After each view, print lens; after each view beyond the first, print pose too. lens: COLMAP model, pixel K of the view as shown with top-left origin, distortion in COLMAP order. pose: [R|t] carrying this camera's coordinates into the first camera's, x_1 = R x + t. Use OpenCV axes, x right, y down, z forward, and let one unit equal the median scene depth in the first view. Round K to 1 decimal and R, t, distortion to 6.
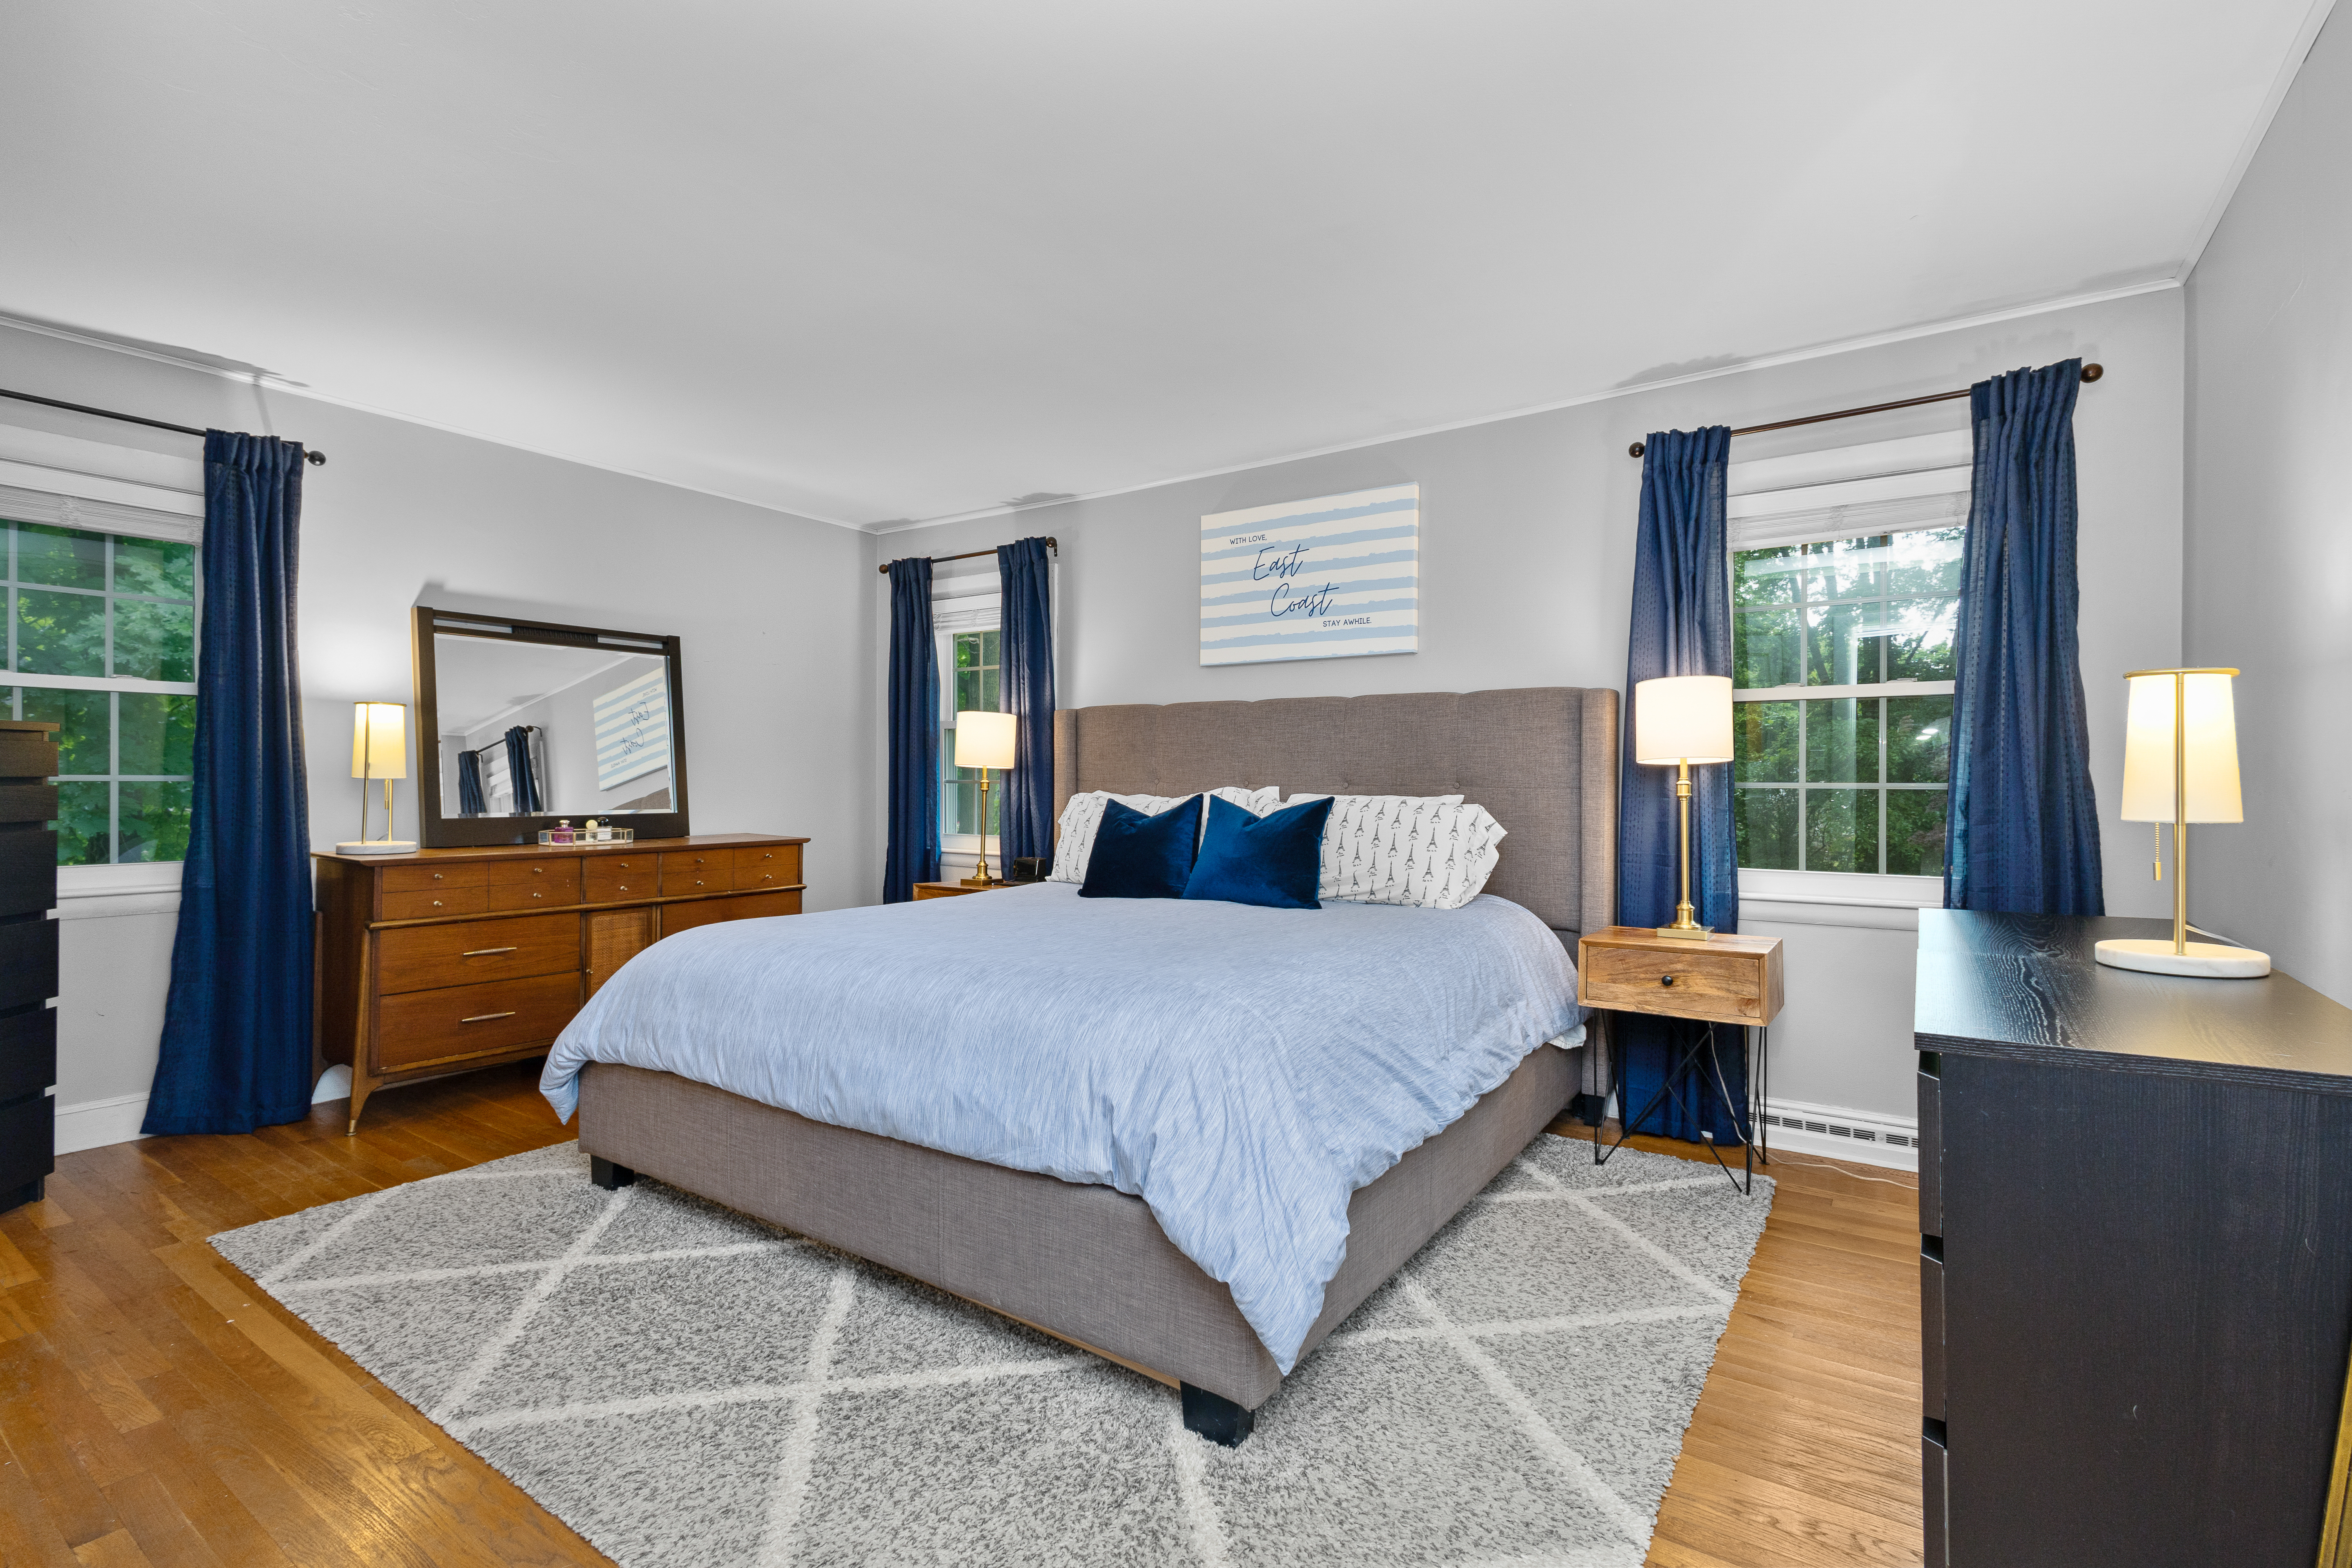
lens RADIAL K [[1075.5, 0, 1179.2], [0, 1075.5, 774.6], [0, 0, 1]] dist [0.014262, -0.007862]
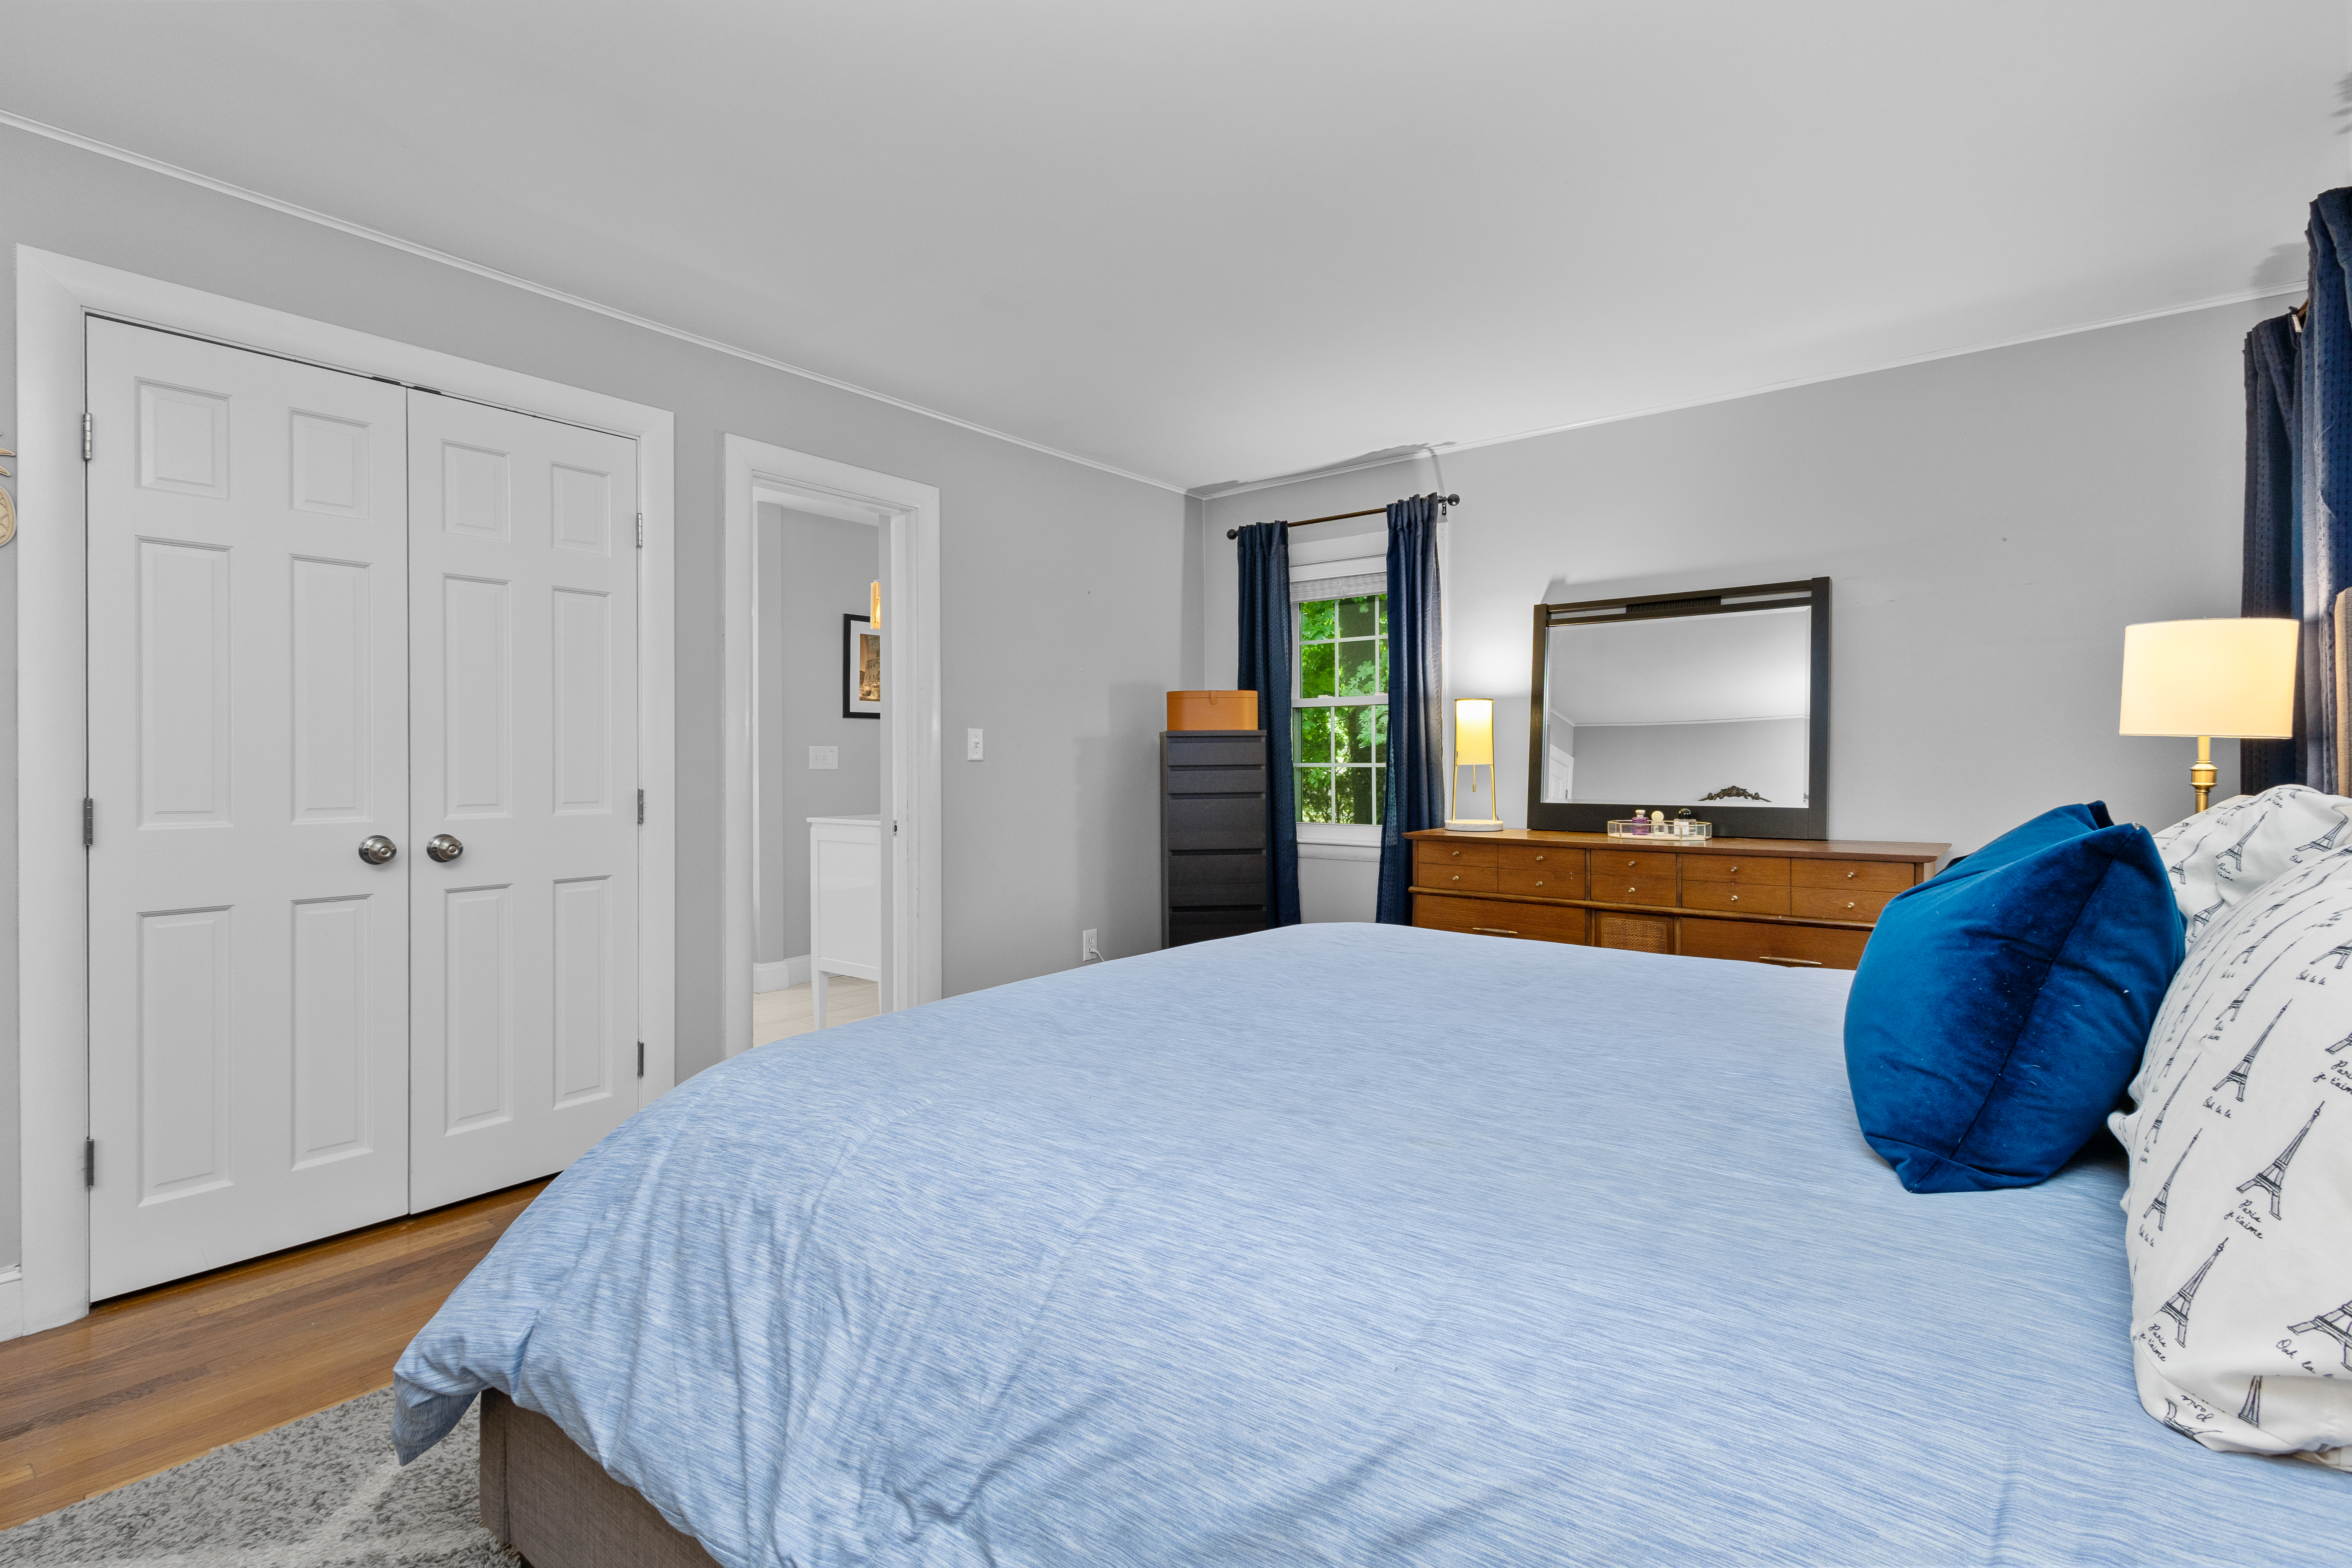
lens RADIAL K [[1075.5, 0, 1179.2], [0, 1075.5, 774.6], [0, 0, 1]] dist [0.014262, -0.007862]
pose [[-0.079822, 0.009804, -0.996761, 0.385553], [0.005373, 0.999941, 0.009405, 0.001568], [0.996795, -0.004605, -0.079870, 0.705761]]
